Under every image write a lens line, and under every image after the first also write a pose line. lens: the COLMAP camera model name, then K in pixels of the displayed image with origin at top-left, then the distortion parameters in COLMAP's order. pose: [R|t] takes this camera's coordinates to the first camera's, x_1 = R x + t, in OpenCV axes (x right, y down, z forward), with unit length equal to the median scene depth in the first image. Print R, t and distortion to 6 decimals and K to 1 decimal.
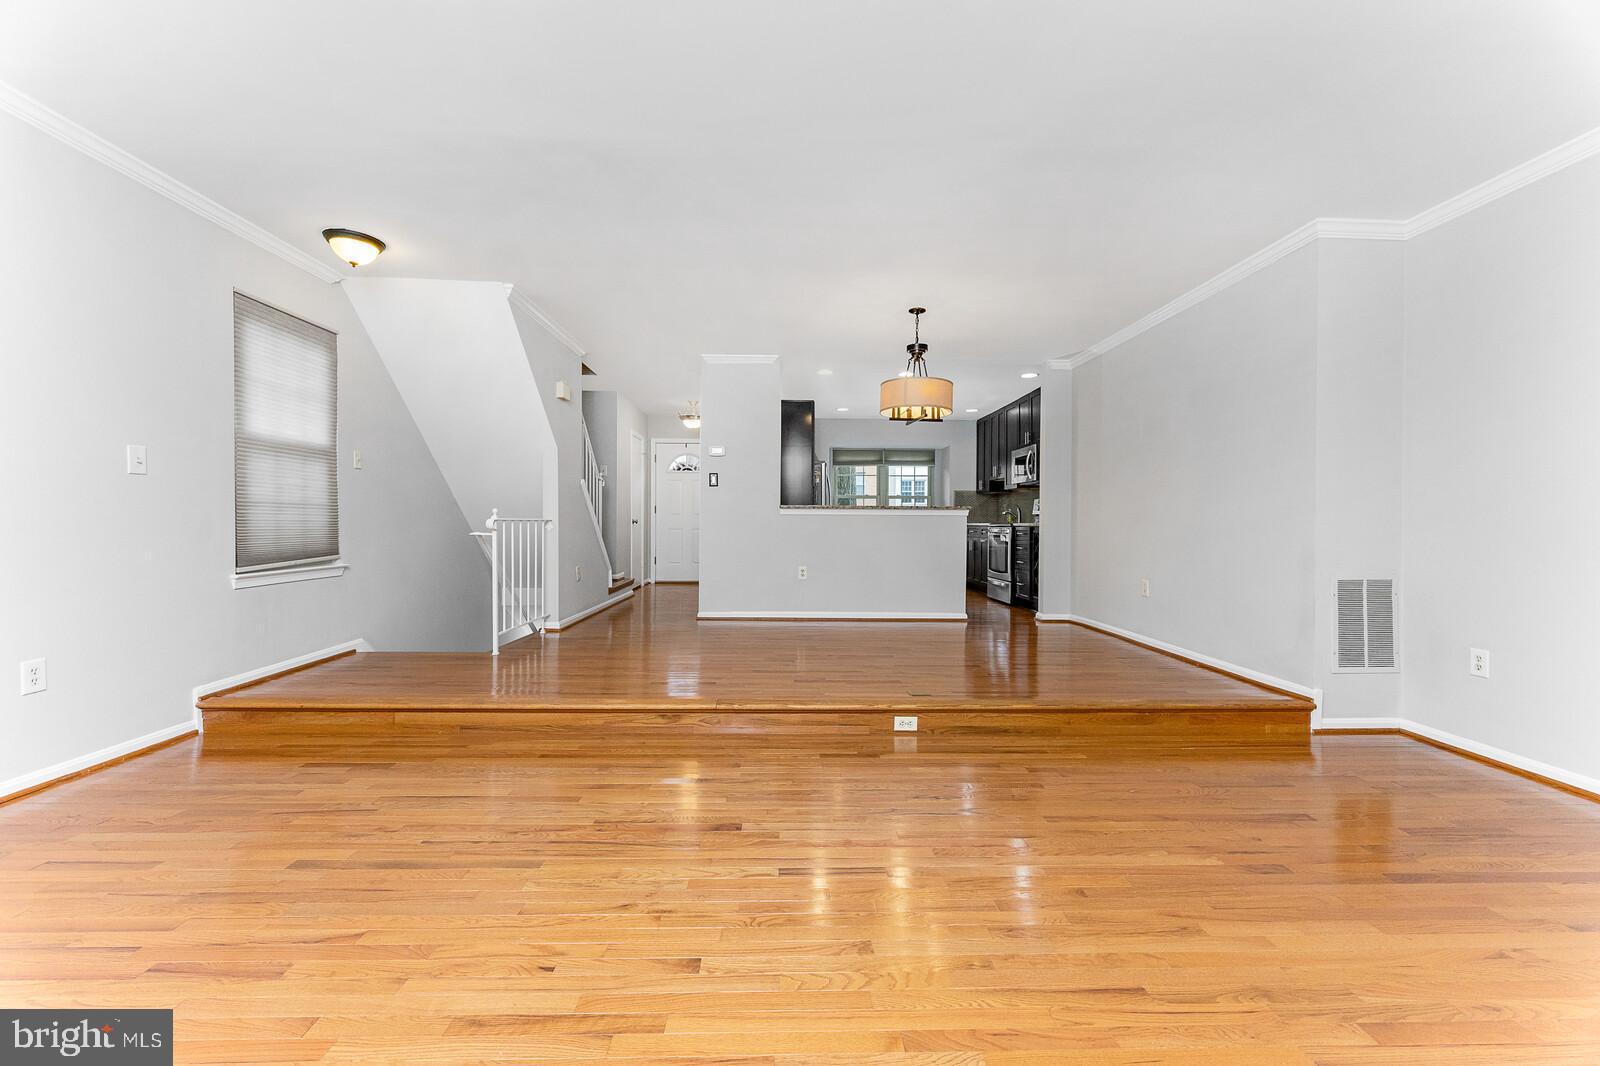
lens RADIAL K [[653.3, 0, 798.6], [0, 653.3, 528.1], [0, 0, 1]] dist [0.003729, 0.000696]
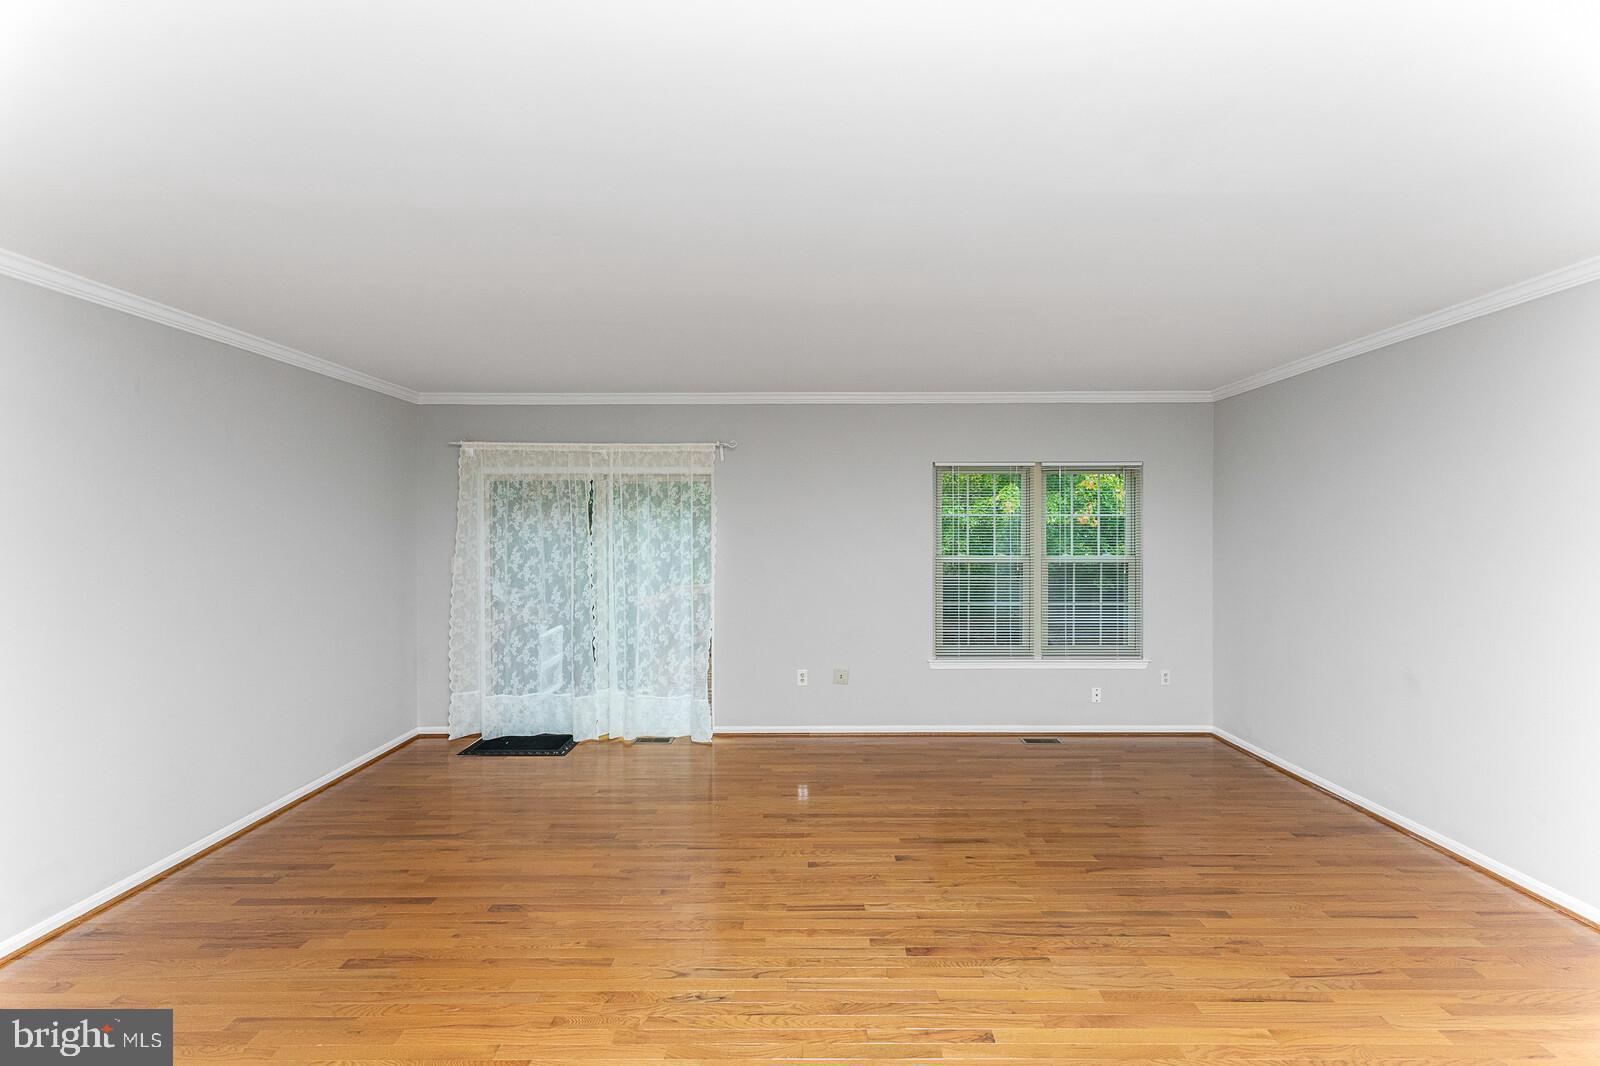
lens RADIAL K [[655.0, 0, 804.6], [0, 655.0, 526.1], [0, 0, 1]] dist [-0.001506, -0.000262]
pose [[-0.999801, -0.002584, 0.019757, 0.064513], [-0.002297, 0.999891, 0.014557, -0.275032], [-0.019792, 0.014509, -0.999699, 2.177714]]
